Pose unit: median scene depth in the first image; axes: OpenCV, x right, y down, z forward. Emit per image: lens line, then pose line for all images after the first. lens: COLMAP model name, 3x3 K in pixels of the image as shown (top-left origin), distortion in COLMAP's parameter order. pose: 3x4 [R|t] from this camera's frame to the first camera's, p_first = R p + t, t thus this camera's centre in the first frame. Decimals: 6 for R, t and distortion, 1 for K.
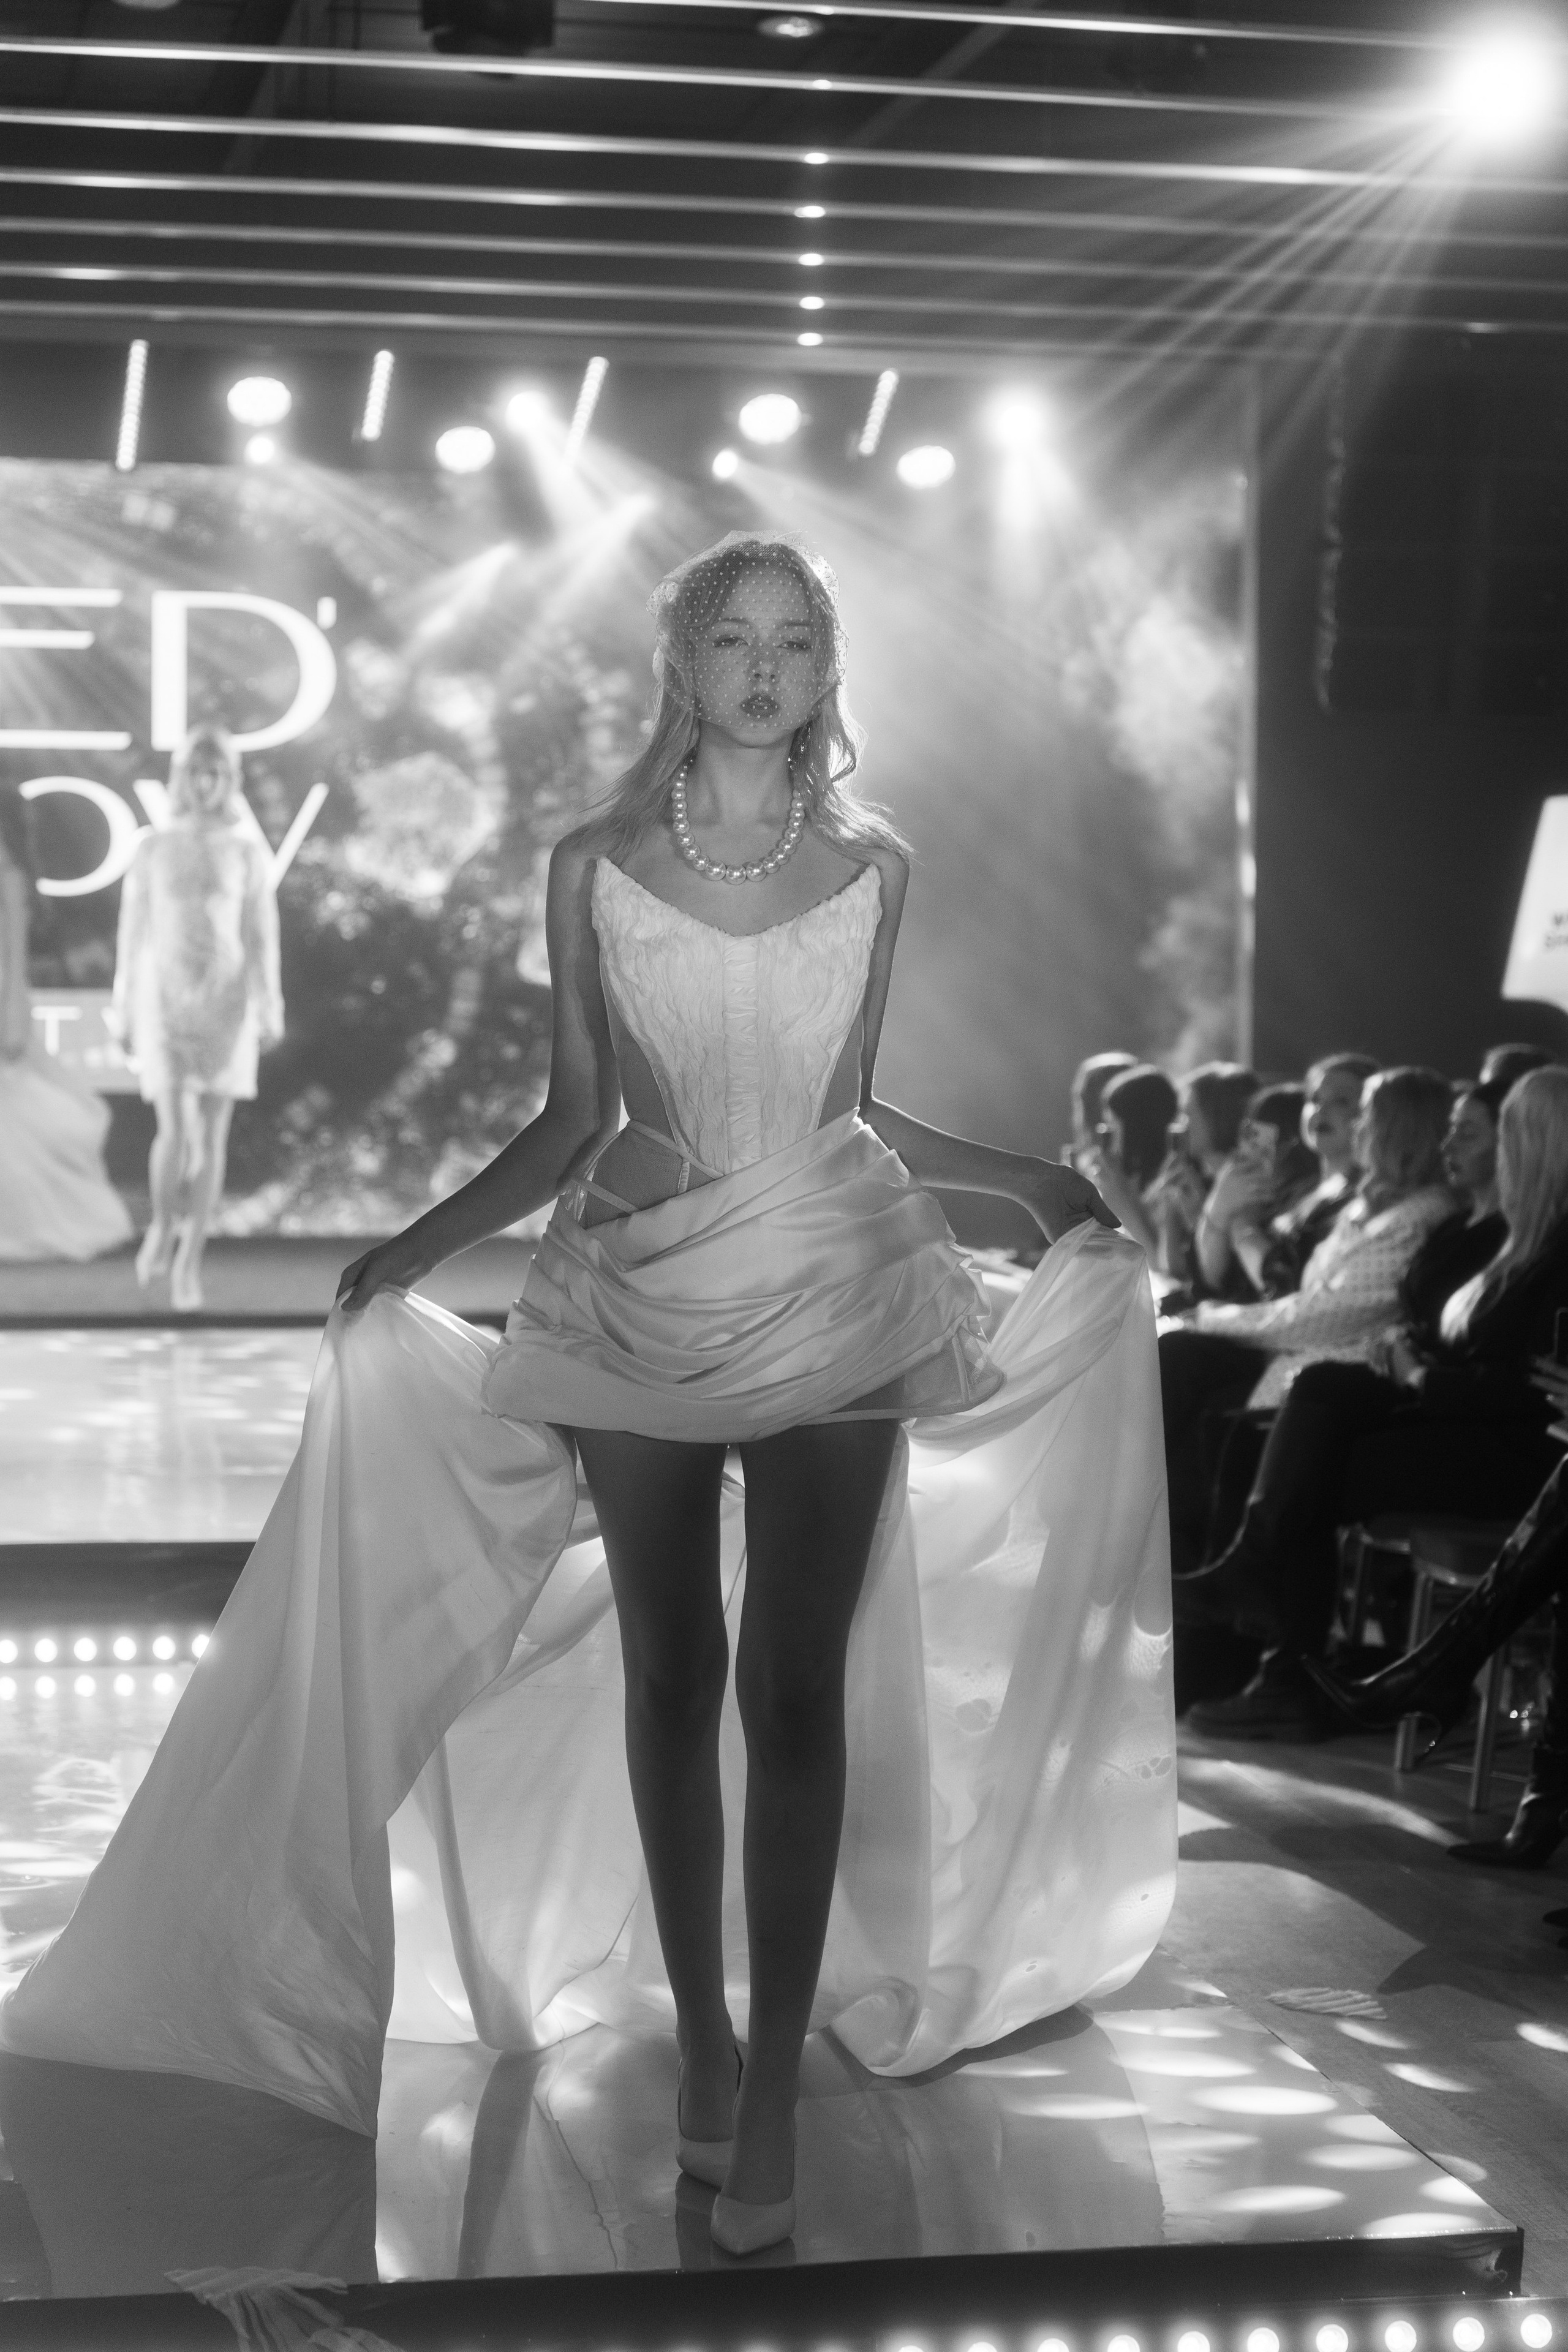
lens RADIAL K [[4187.6, 0, 784.0], [0, 4187.6, 1176.0], [0, 0, 1]] dist [0.284220, -0.119262]
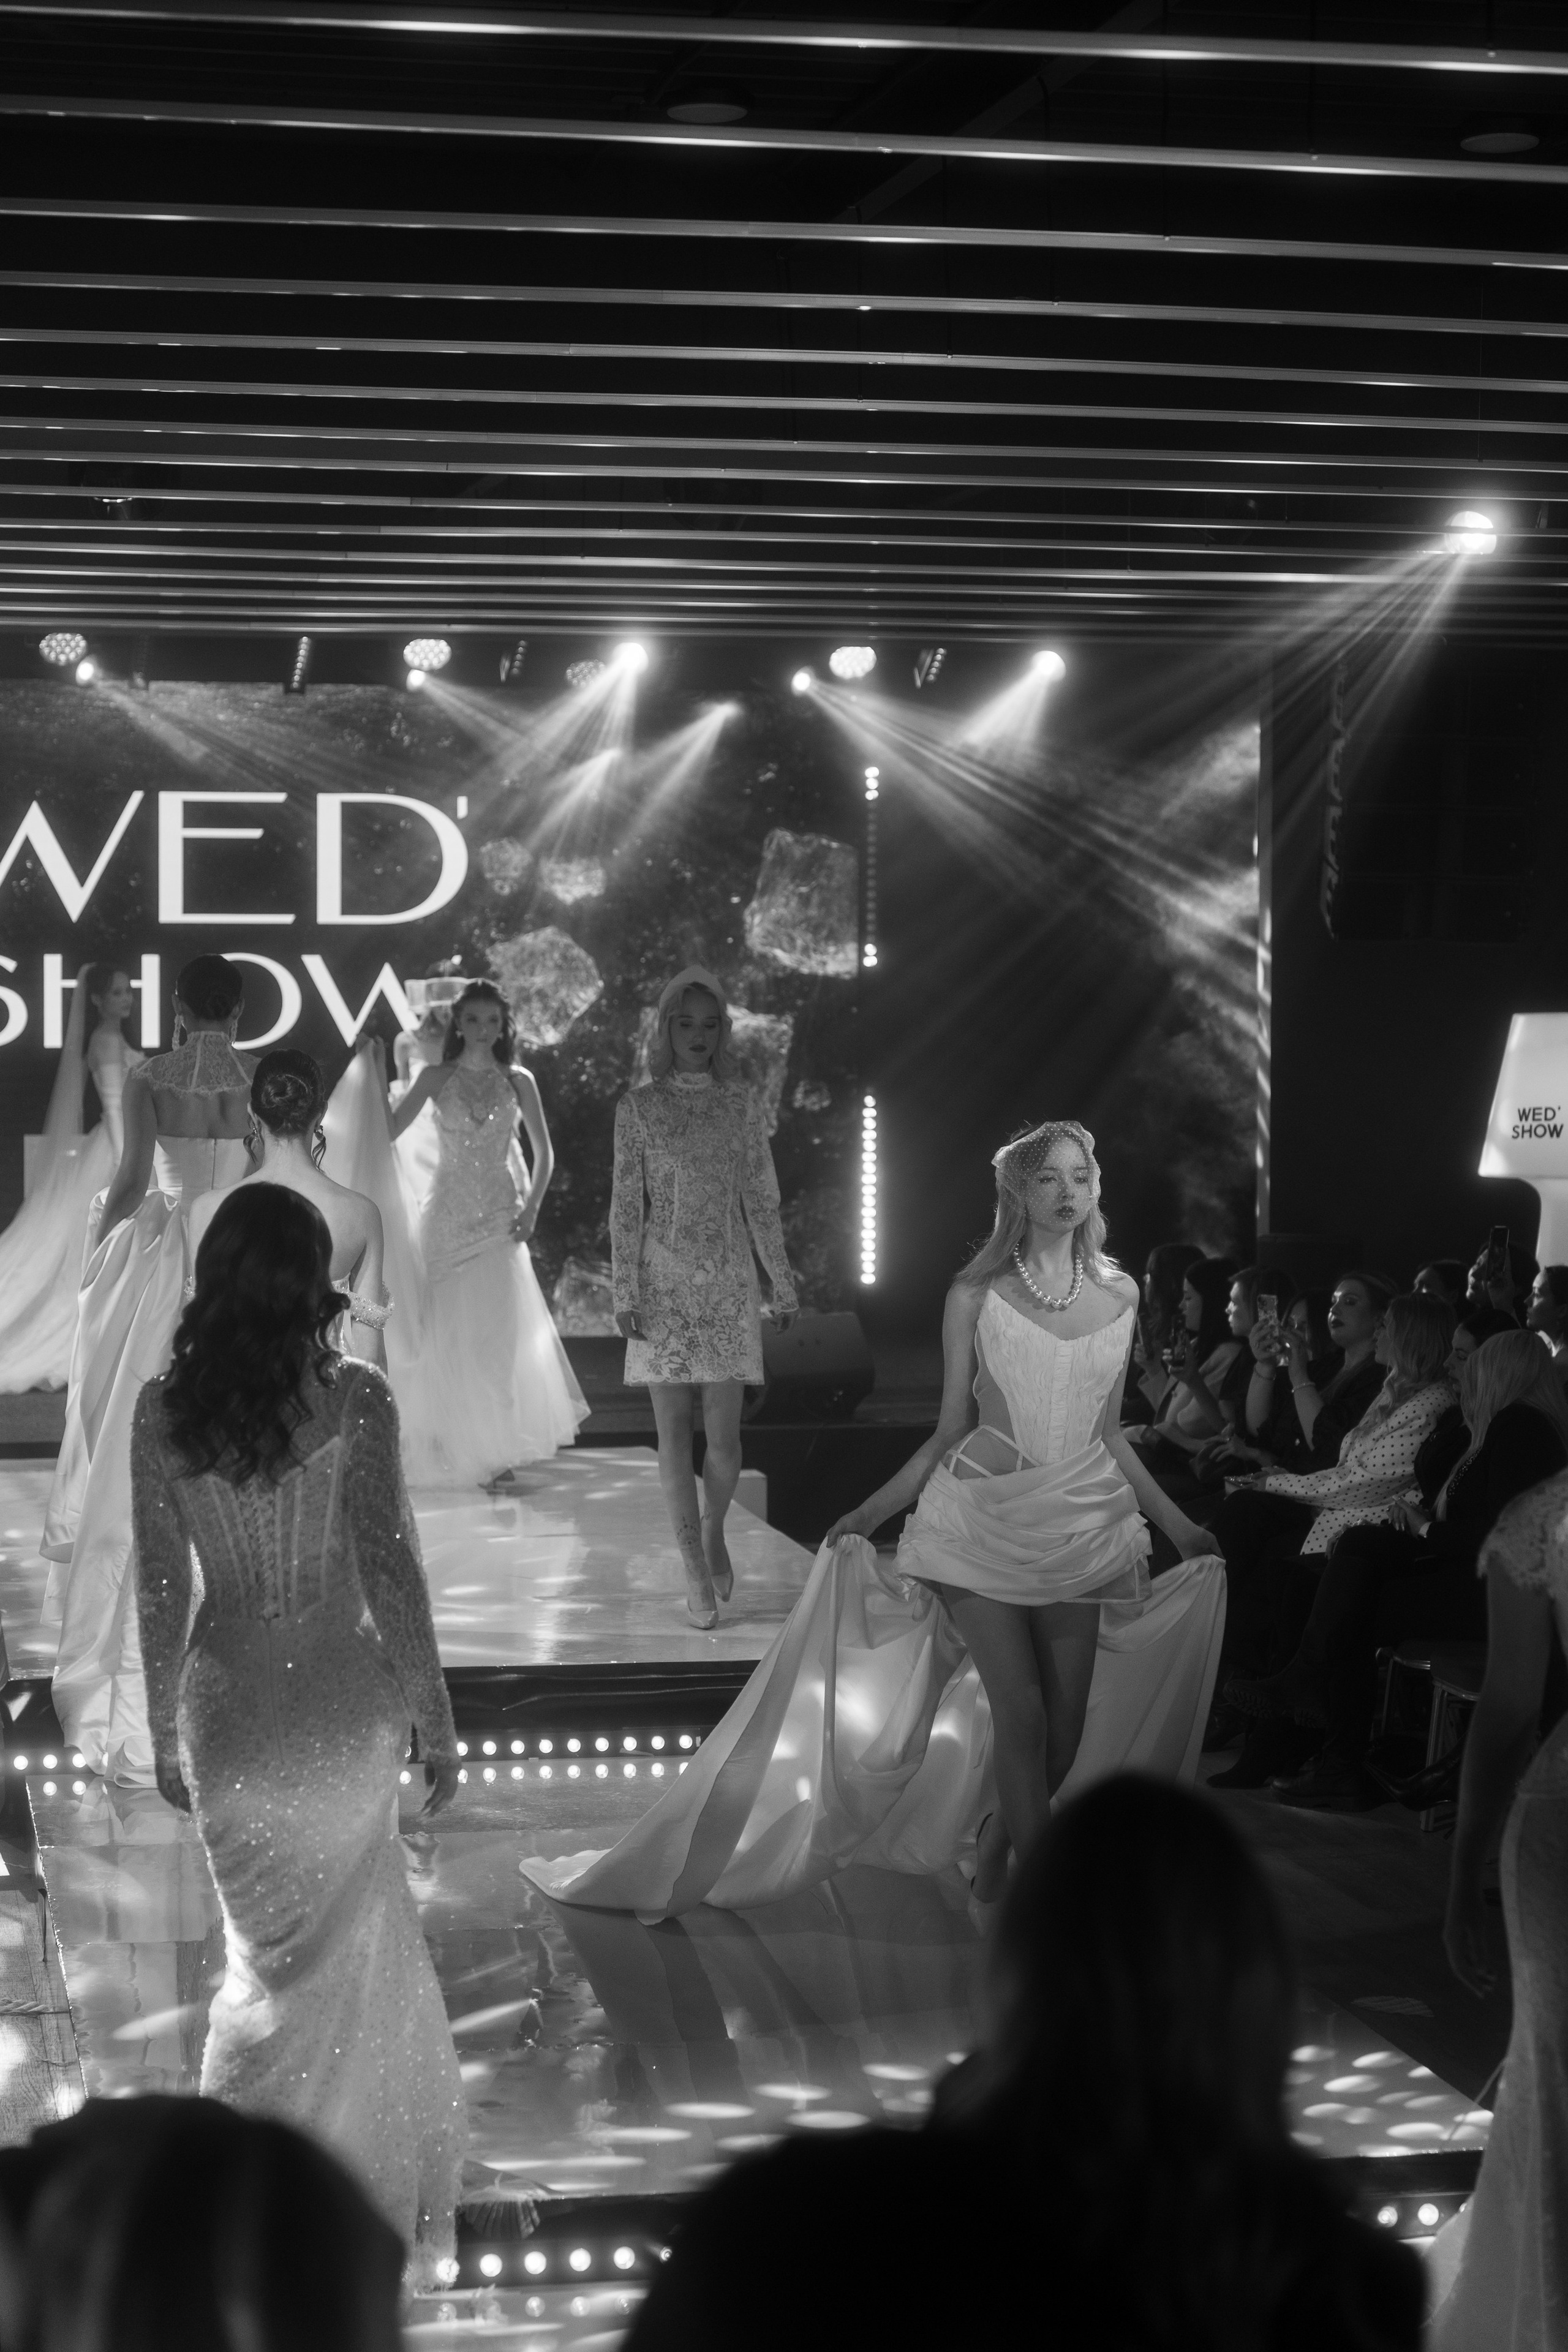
lens RADIAL K [[4337.3, 0, 732.1], [0, 4337.3, 1176.3], [0, 0, 1]] dist [0.000042, 0.212649]
pose [[0.999890, -0.005975, 0.013569, -0.086999], [0.005744, 0.999839, 0.016975, -0.088103], [-0.013668, -0.016896, 0.999764, -0.357117]]
